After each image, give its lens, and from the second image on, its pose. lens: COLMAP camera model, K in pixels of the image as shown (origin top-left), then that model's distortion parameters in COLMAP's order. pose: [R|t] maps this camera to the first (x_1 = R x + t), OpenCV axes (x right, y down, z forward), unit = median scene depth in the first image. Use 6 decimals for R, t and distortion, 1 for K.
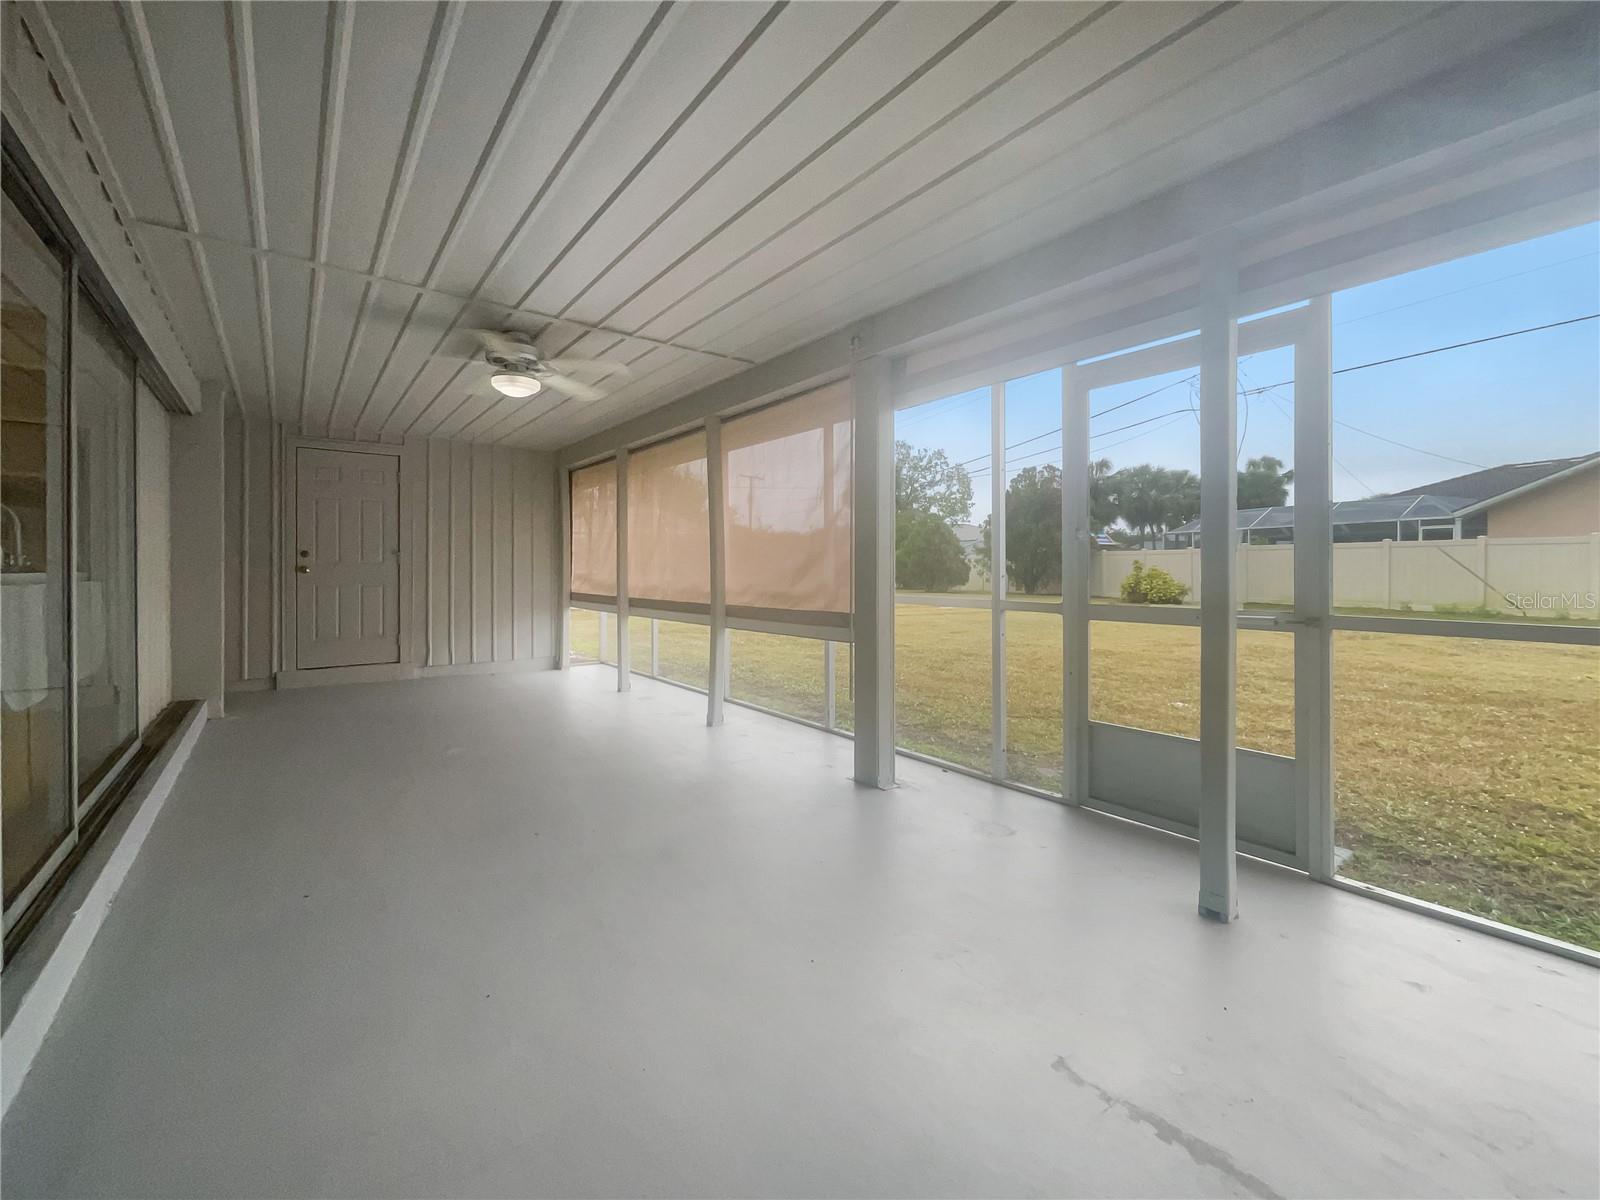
lens RADIAL K [[660.2, 0, 800.2], [0, 660.2, 567.7], [0, 0, 1]] dist [-0.001673, -0.000020]
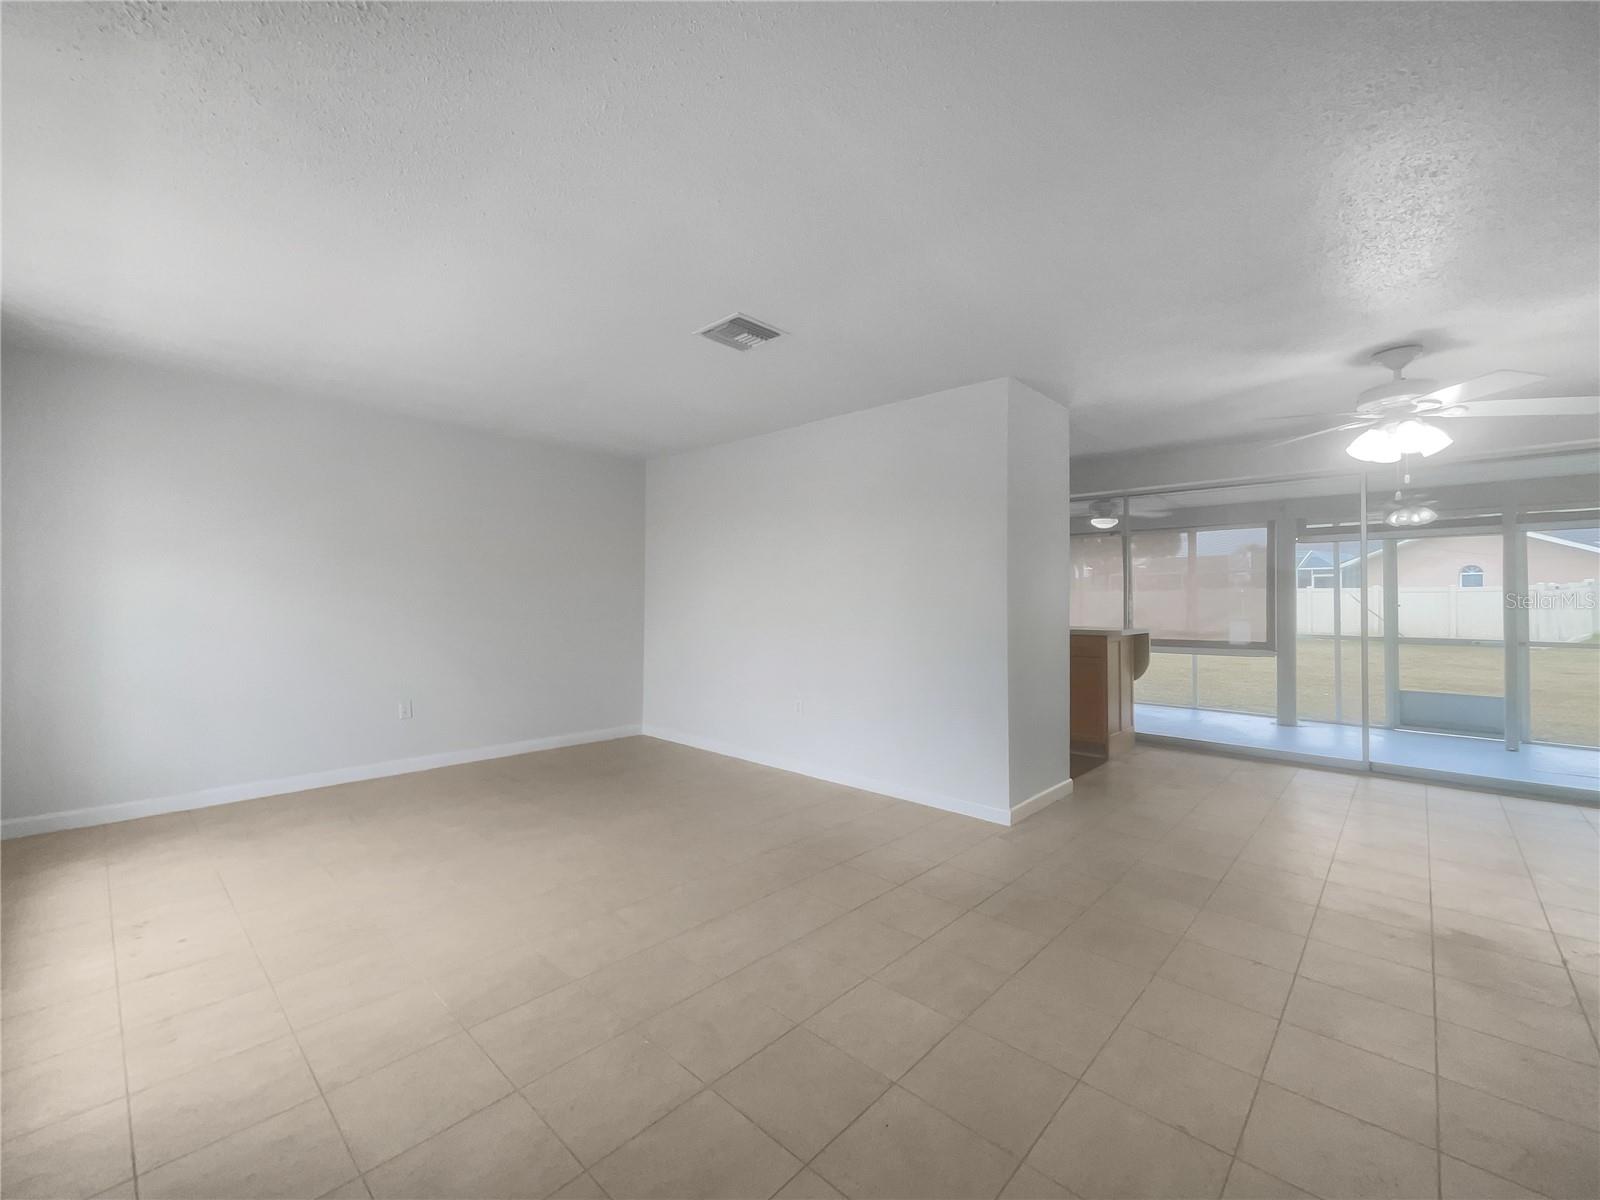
lens RADIAL K [[660.2, 0, 802.7], [0, 660.2, 593.0], [0, 0, 1]] dist [-0.001673, -0.000020]
pose [[0.987176, 0.009911, 0.159329, -1.279049], [-0.008974, 0.999938, -0.006599, -0.044481], [-0.159385, 0.005085, 0.987203, -0.593166]]
